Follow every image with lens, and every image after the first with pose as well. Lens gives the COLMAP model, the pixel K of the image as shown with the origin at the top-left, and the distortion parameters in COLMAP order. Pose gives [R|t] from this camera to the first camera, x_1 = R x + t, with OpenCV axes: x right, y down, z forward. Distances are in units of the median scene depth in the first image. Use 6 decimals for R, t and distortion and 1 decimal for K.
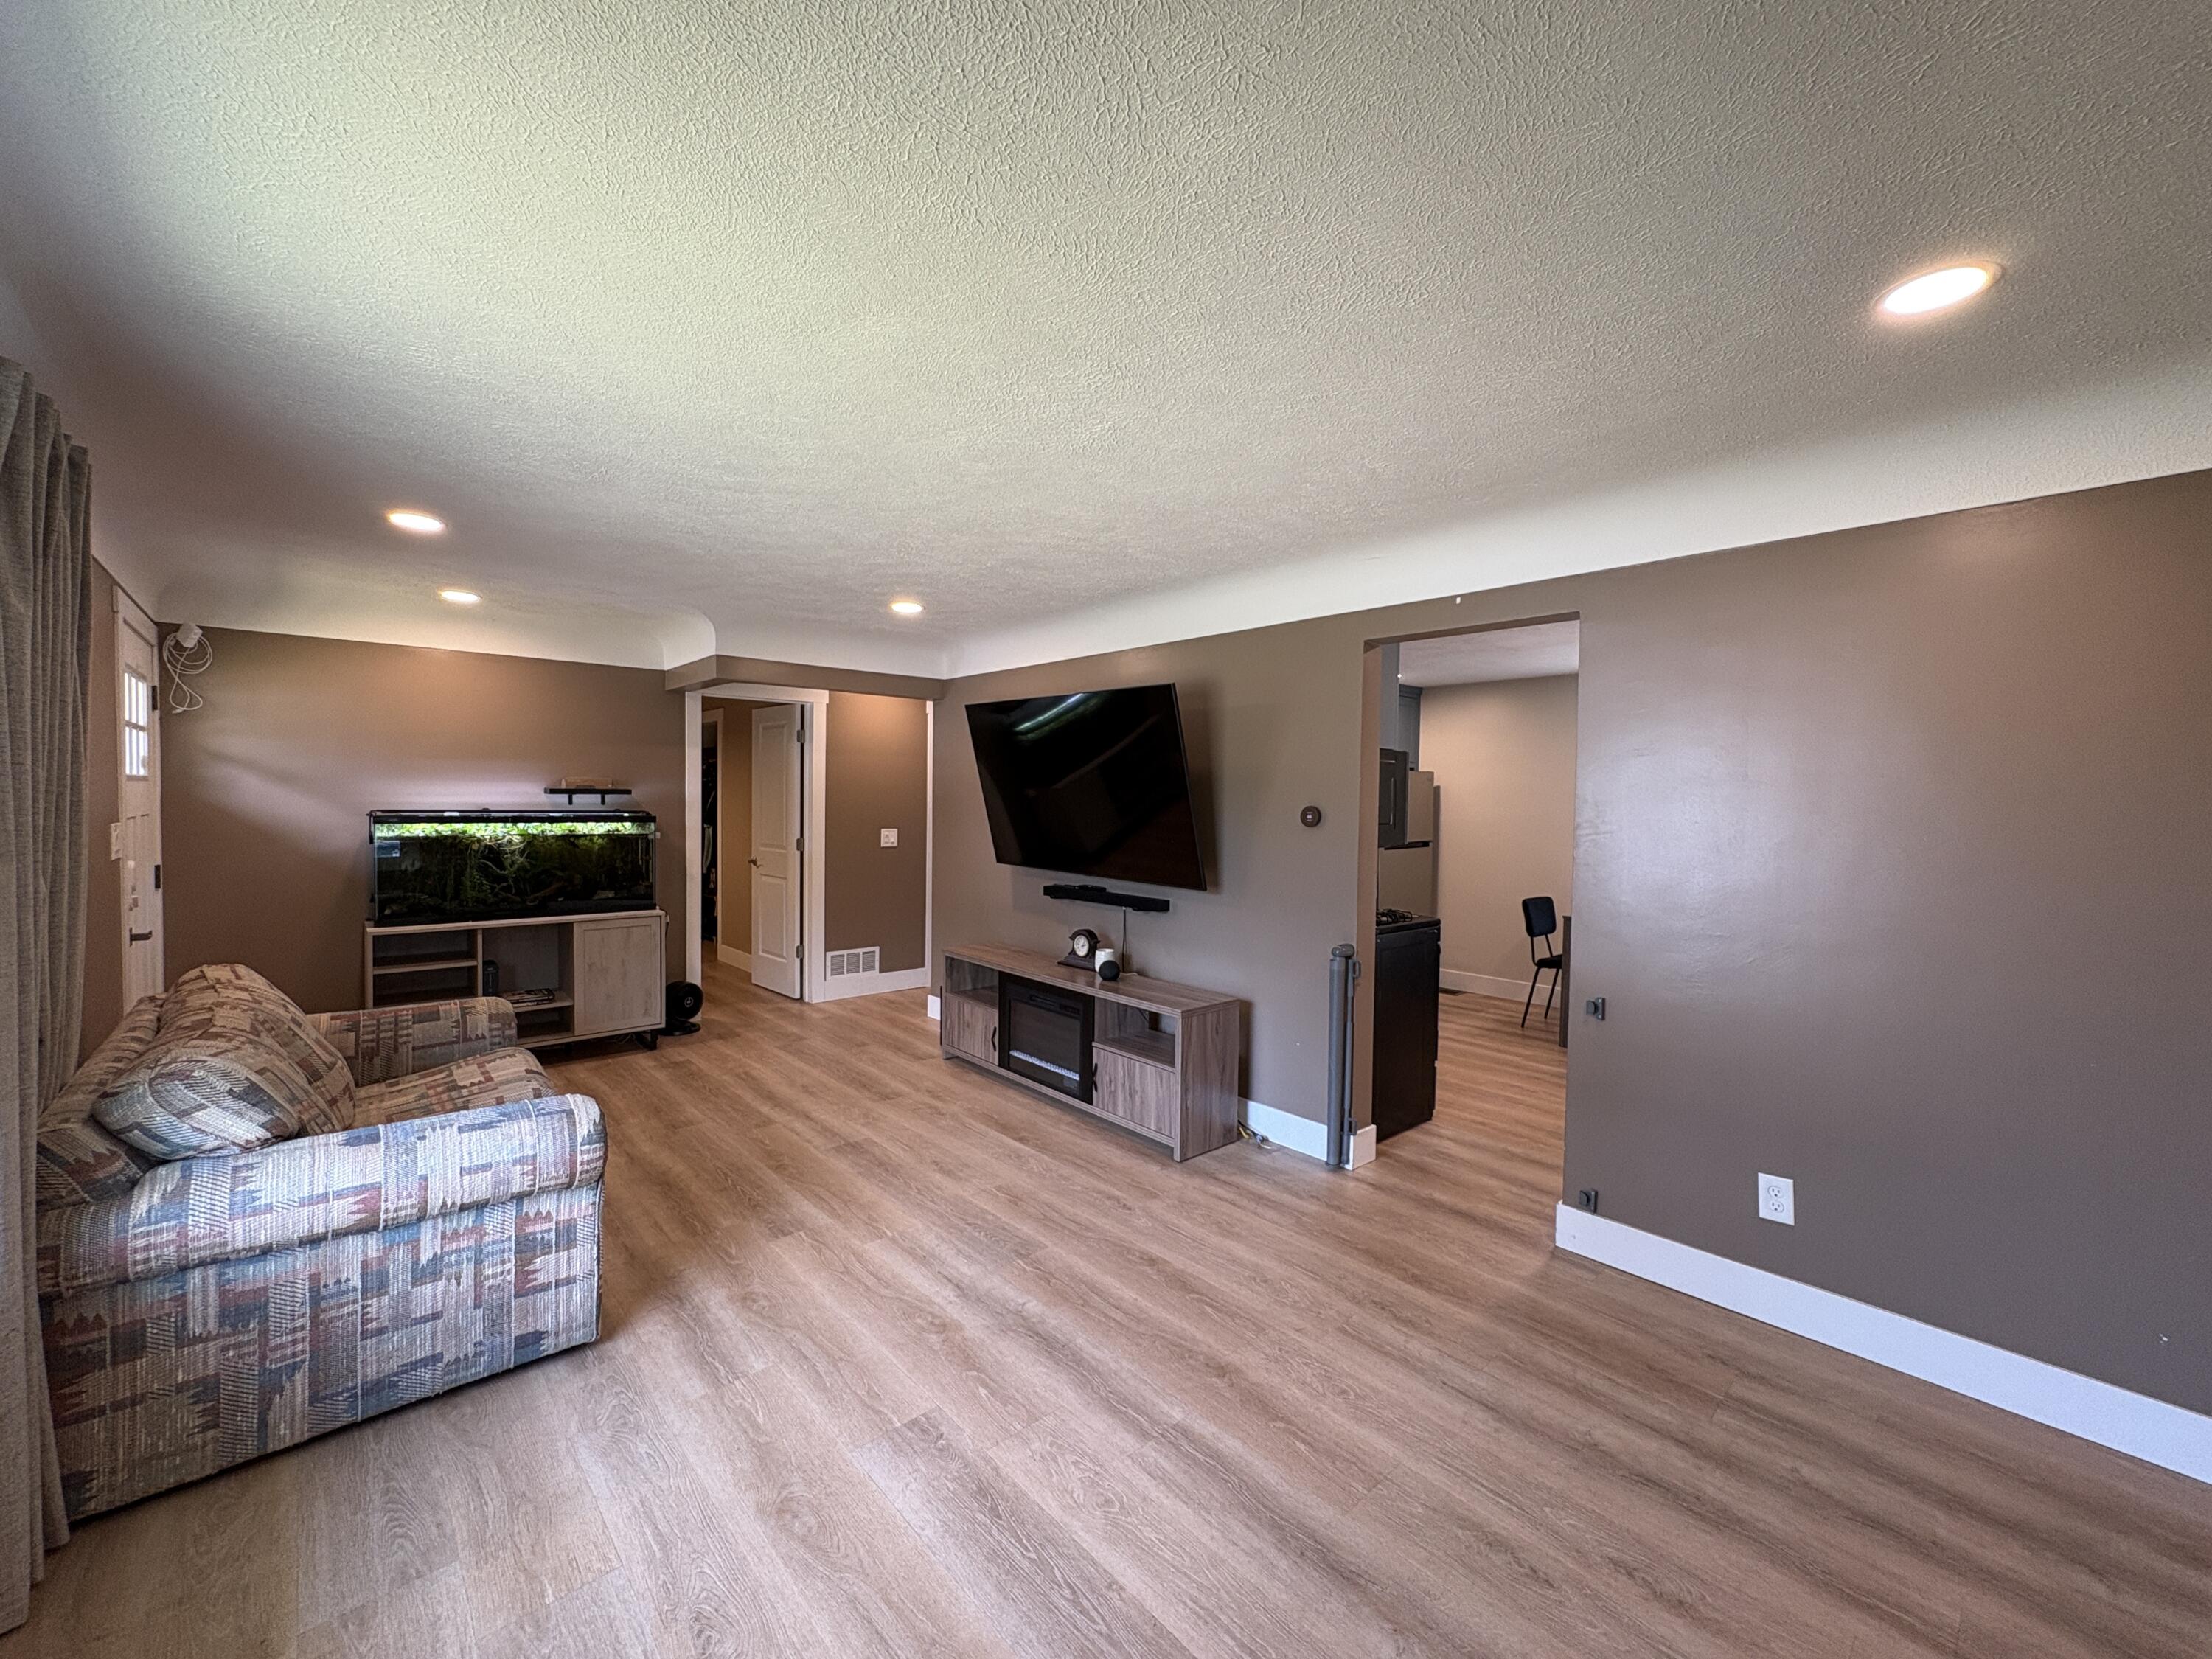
lens RADIAL K [[881.4, 0, 1109.8], [0, 881.4, 815.6], [0, 0, 1]] dist [-0.001664, 0.000427]
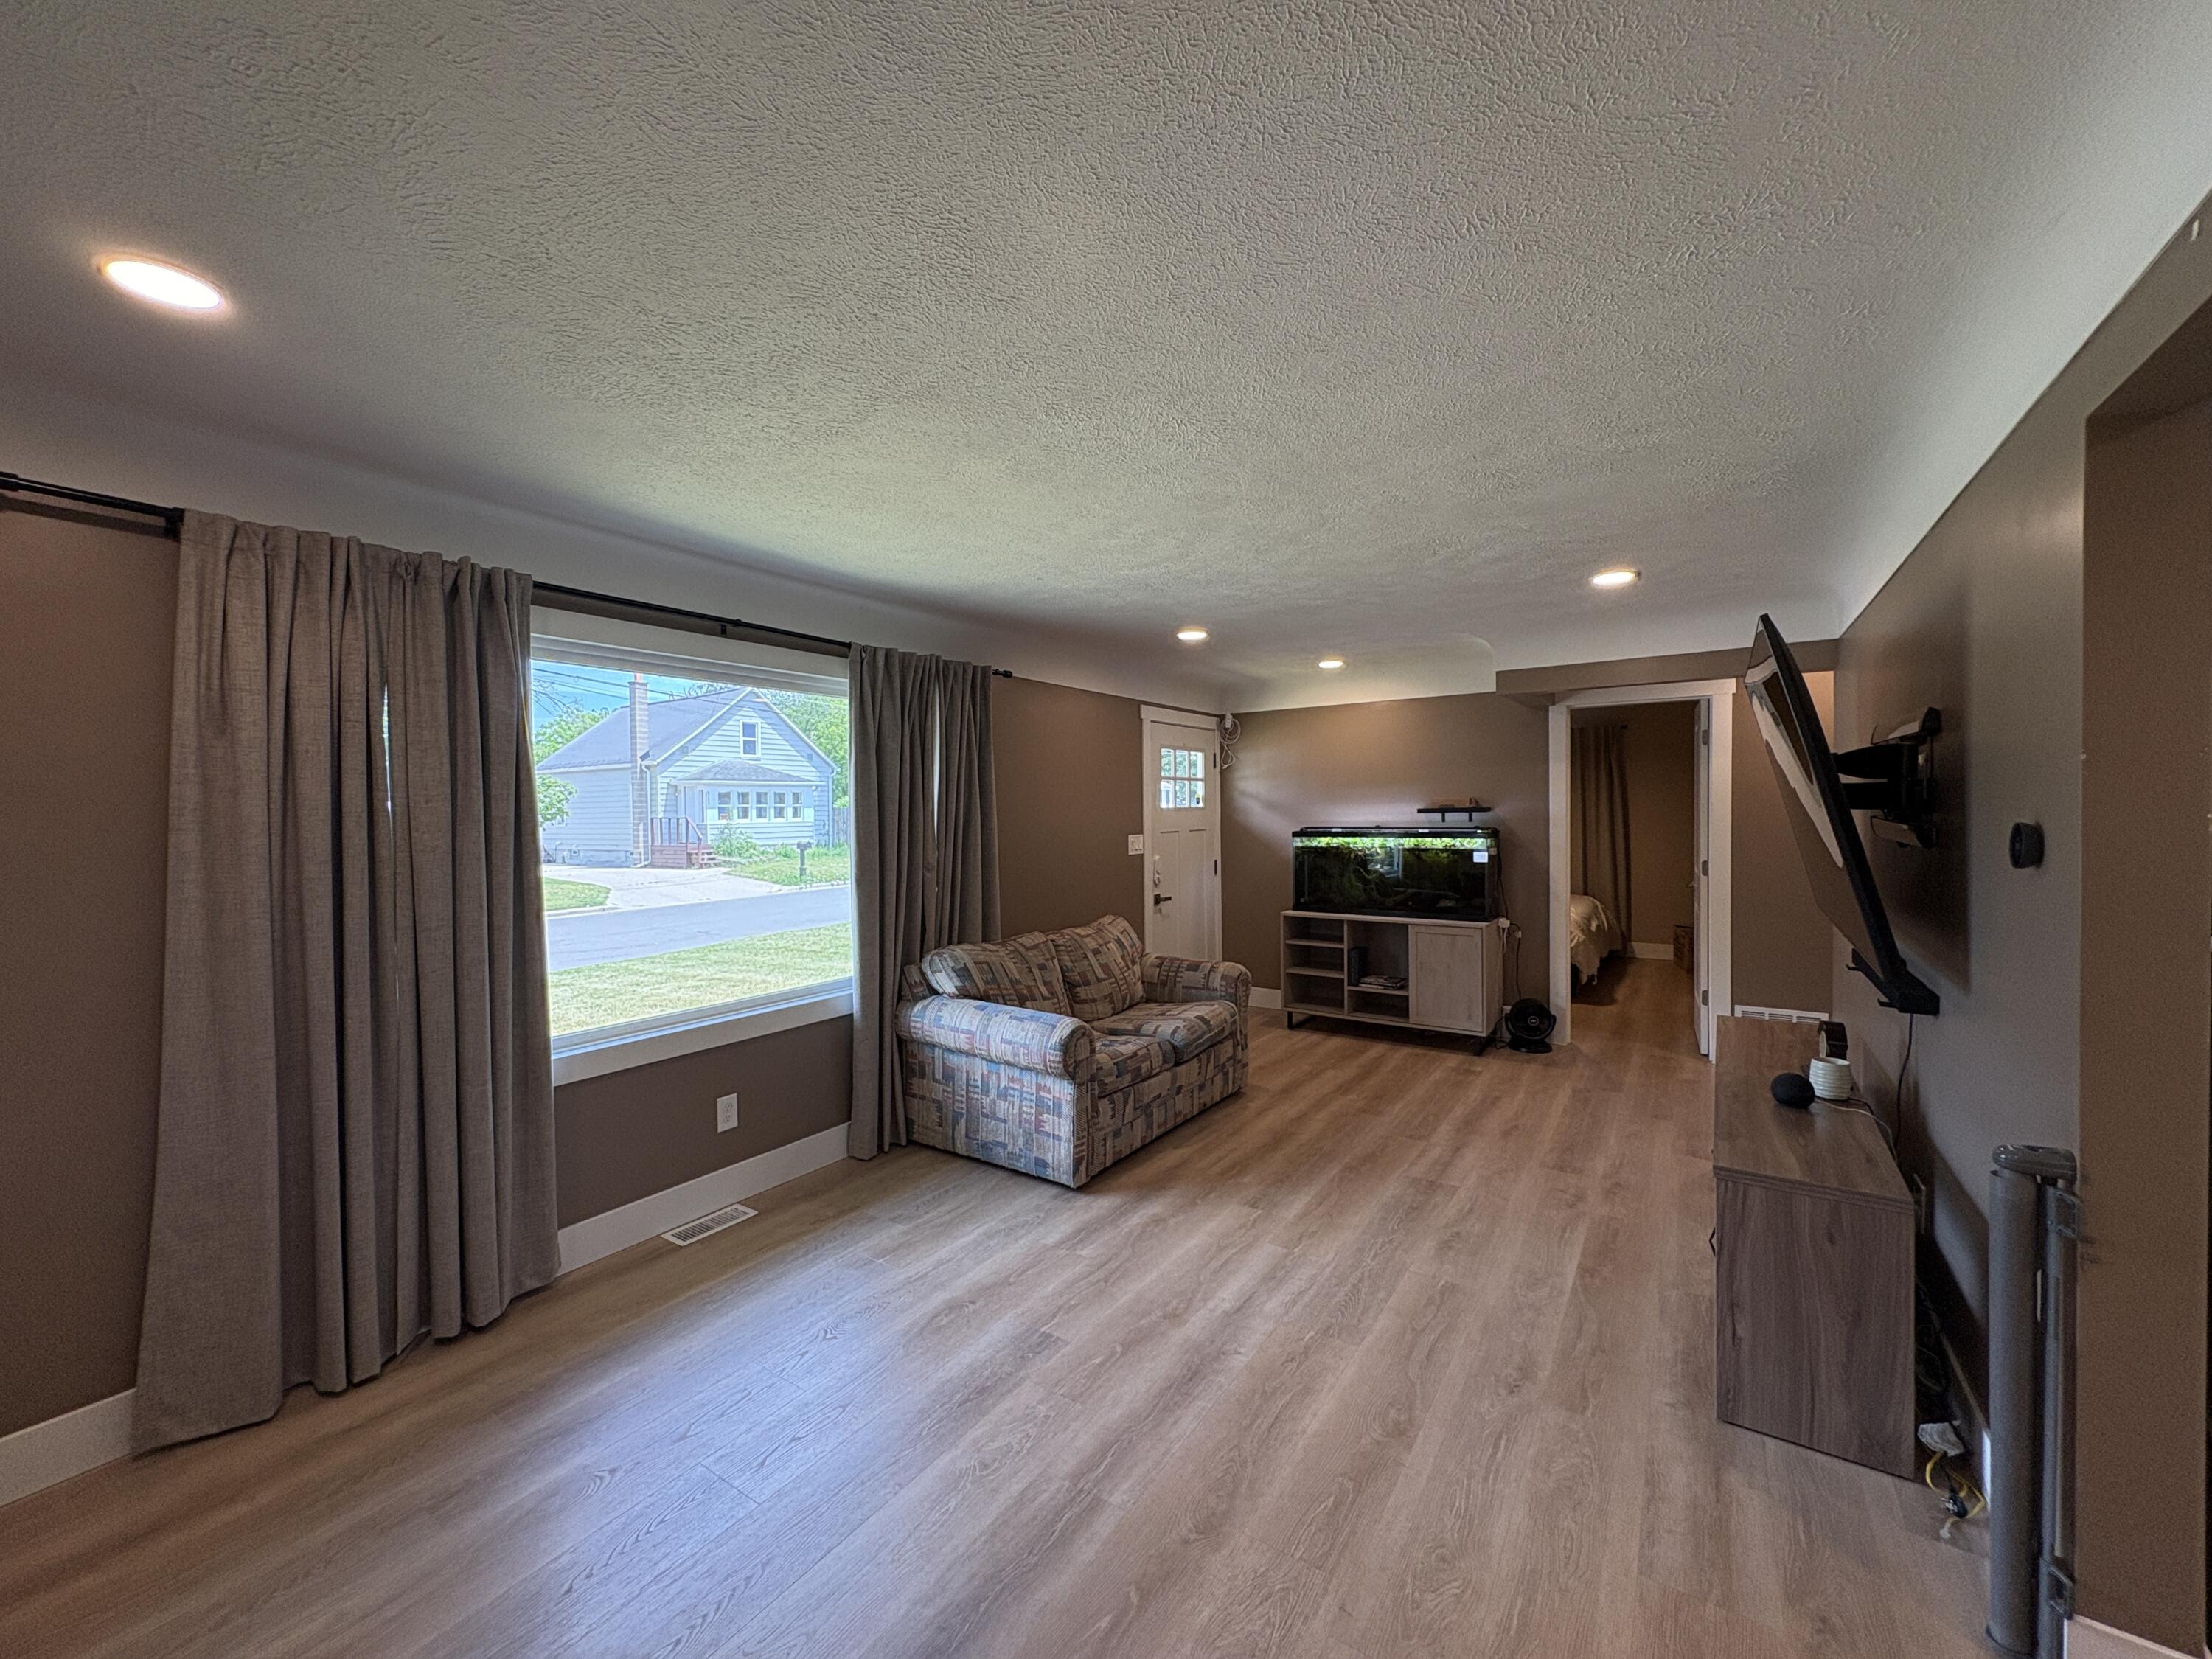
lens RADIAL K [[881.4, 0, 1105.6], [0, 881.4, 819.1], [0, 0, 1]] dist [-0.001664, 0.000427]
pose [[0.237000, -0.007588, -0.971480, 0.719132], [-0.003624, 0.999956, -0.008694, -0.009040], [0.971503, 0.005582, 0.236962, 0.576247]]
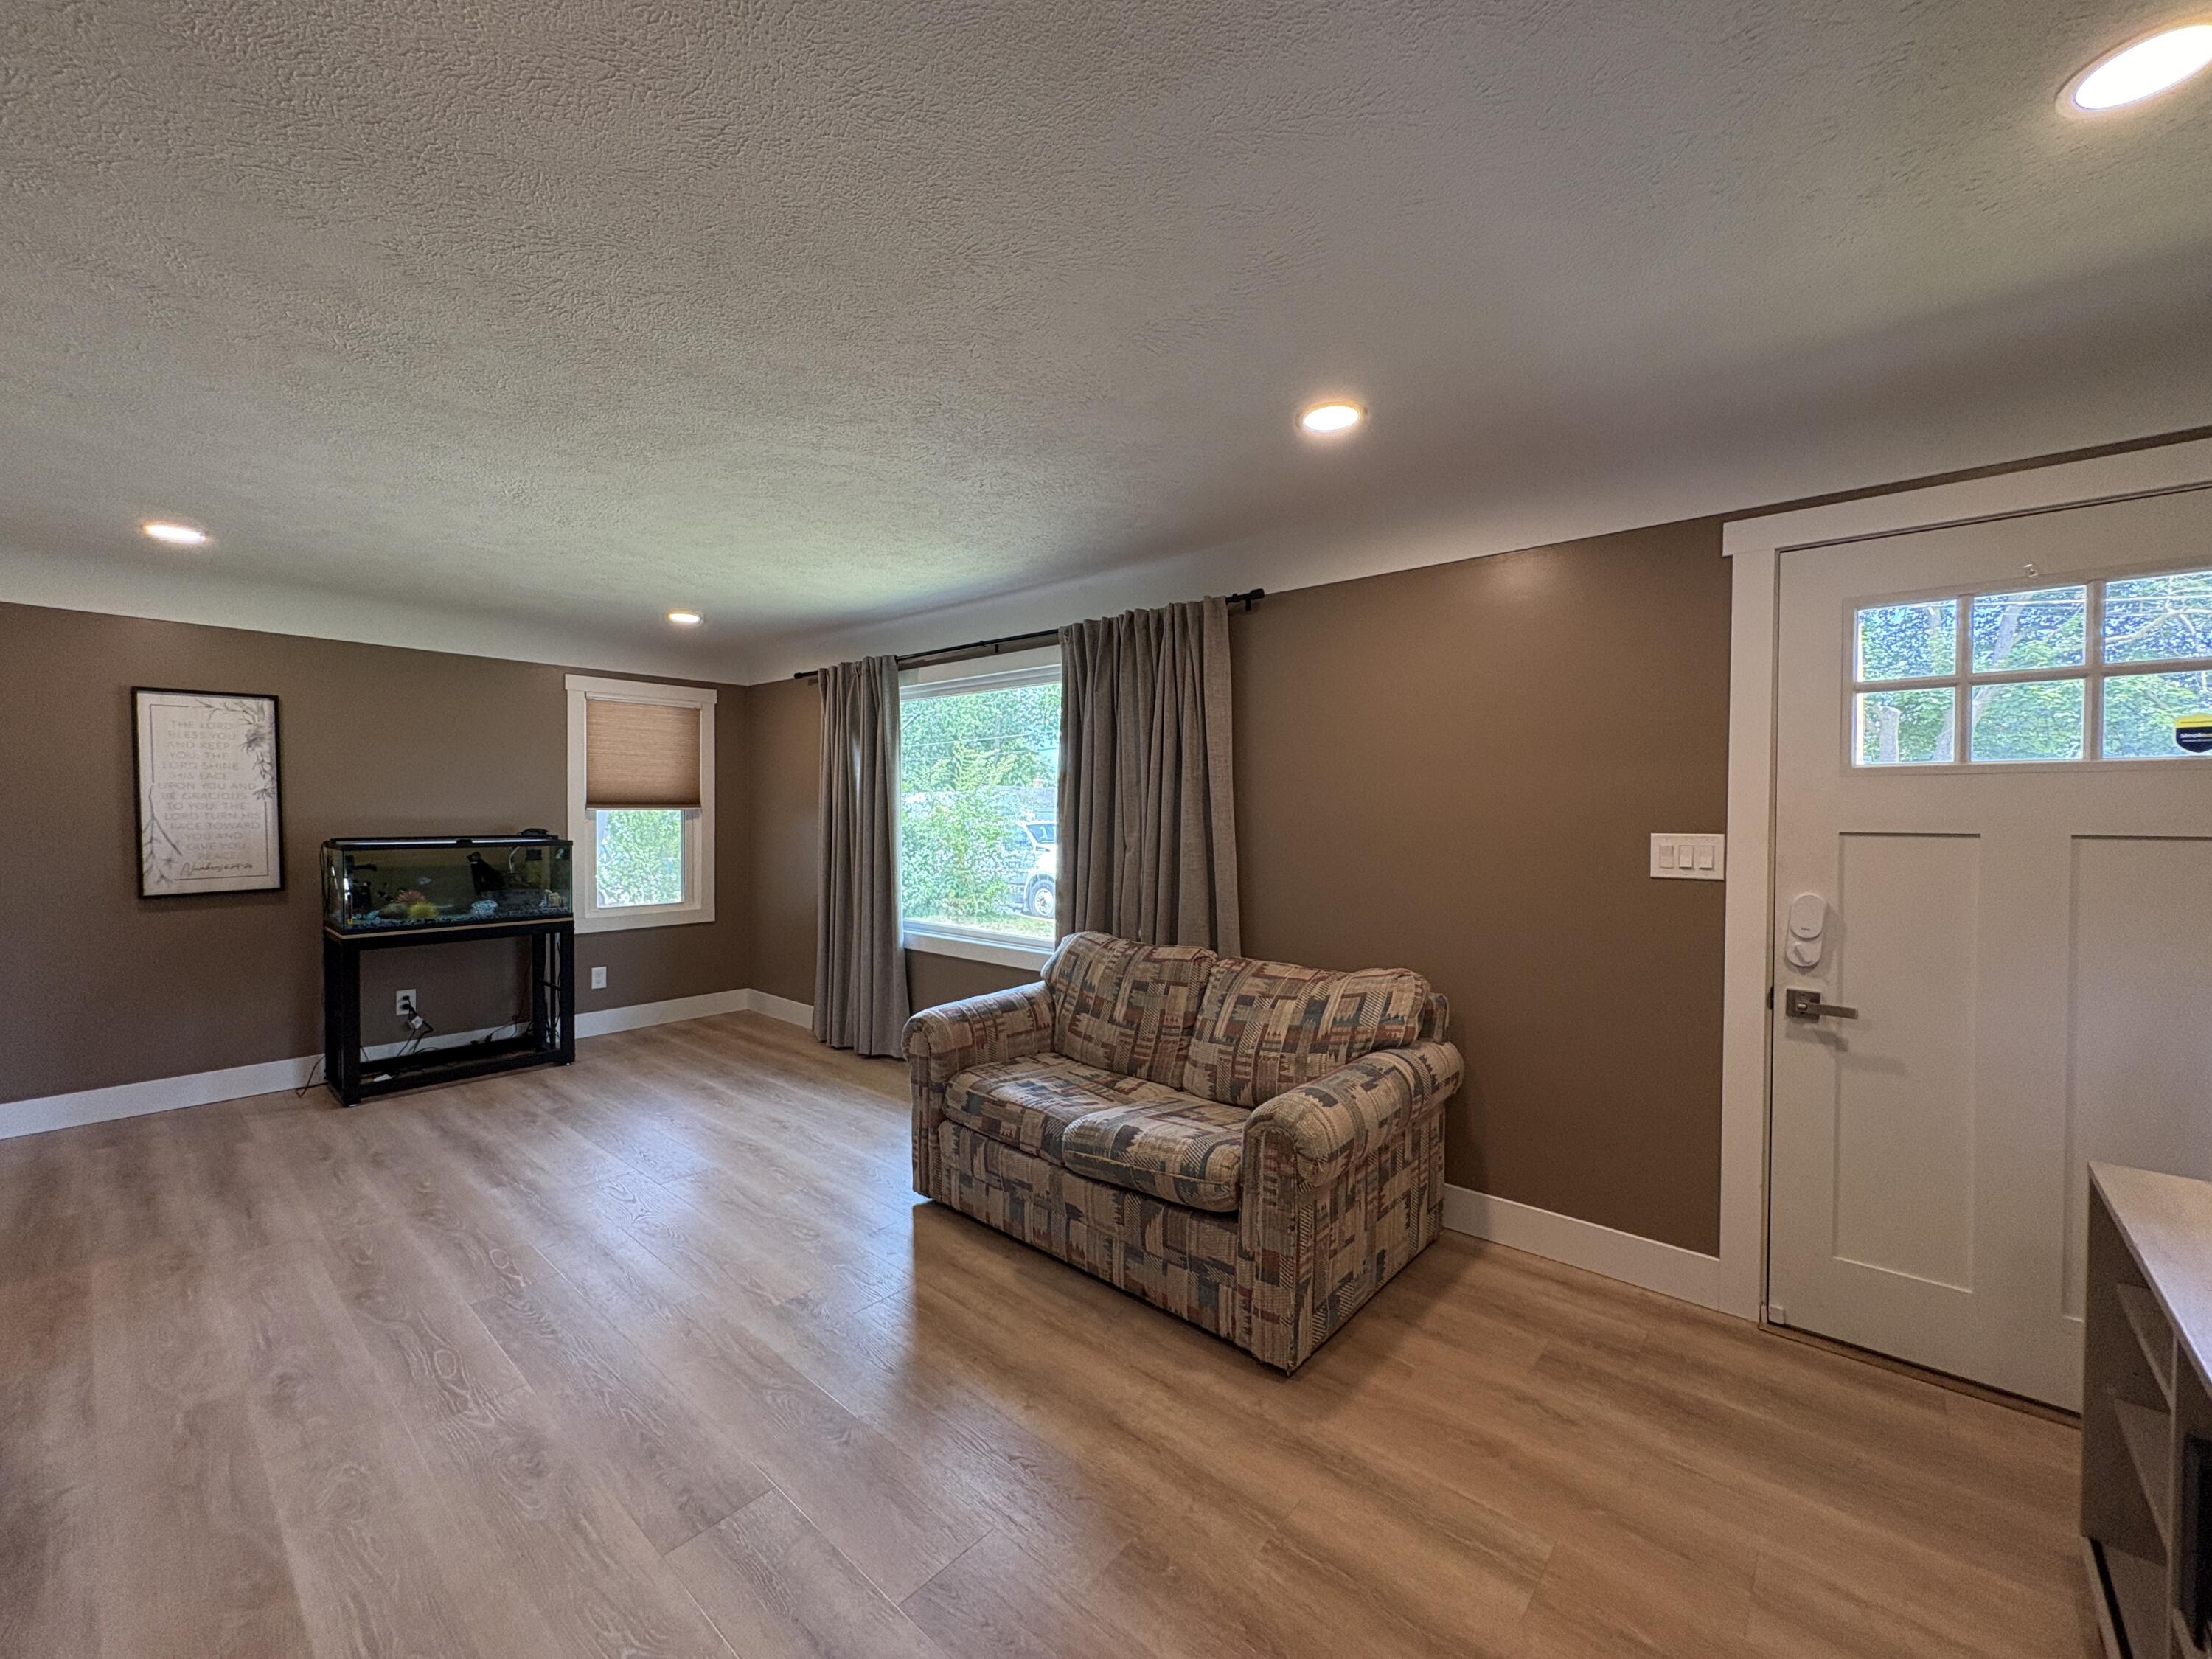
lens RADIAL K [[881.4, 0, 1114.2], [0, 881.4, 828.9], [0, 0, 1]] dist [-0.001664, 0.000427]
pose [[-0.992104, -0.018375, -0.124063, -0.585658], [-0.022812, 0.999146, 0.034441, -0.013174], [0.123324, 0.036999, -0.991677, 1.953564]]
